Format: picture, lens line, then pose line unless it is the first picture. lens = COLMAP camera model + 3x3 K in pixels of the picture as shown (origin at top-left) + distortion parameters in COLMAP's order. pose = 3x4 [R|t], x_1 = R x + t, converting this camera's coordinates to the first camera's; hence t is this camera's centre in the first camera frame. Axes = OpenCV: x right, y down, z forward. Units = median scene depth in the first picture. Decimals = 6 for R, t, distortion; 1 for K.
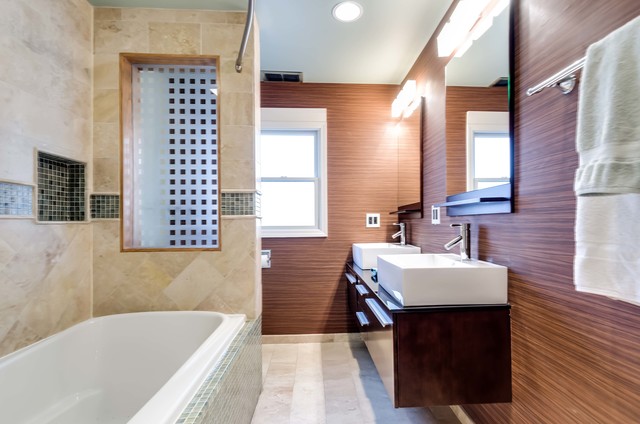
lens RADIAL K [[312.0, 0, 322.6], [0, 312.0, 226.7], [0, 0, 1]] dist [-0.001040, -0.000685]
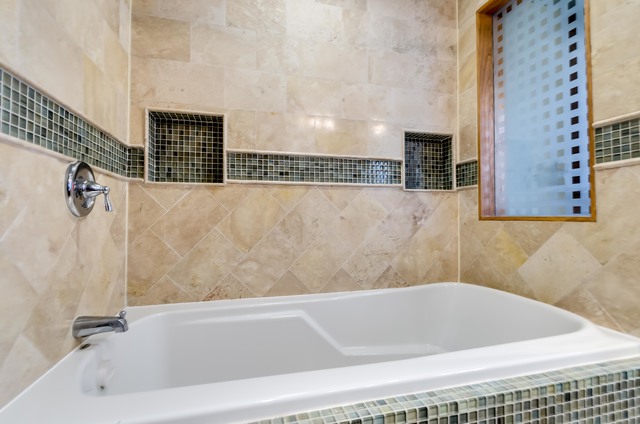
lens RADIAL K [[299.7, 0, 320.0], [0, 299.7, 212.0], [0, 0, 1]] dist [-0.001943, -0.000357]
pose [[0.218177, -0.002196, -0.975907, 0.137718], [-0.009877, 0.999941, -0.004458, 0.066751], [0.975859, 0.010611, 0.218143, 0.337734]]
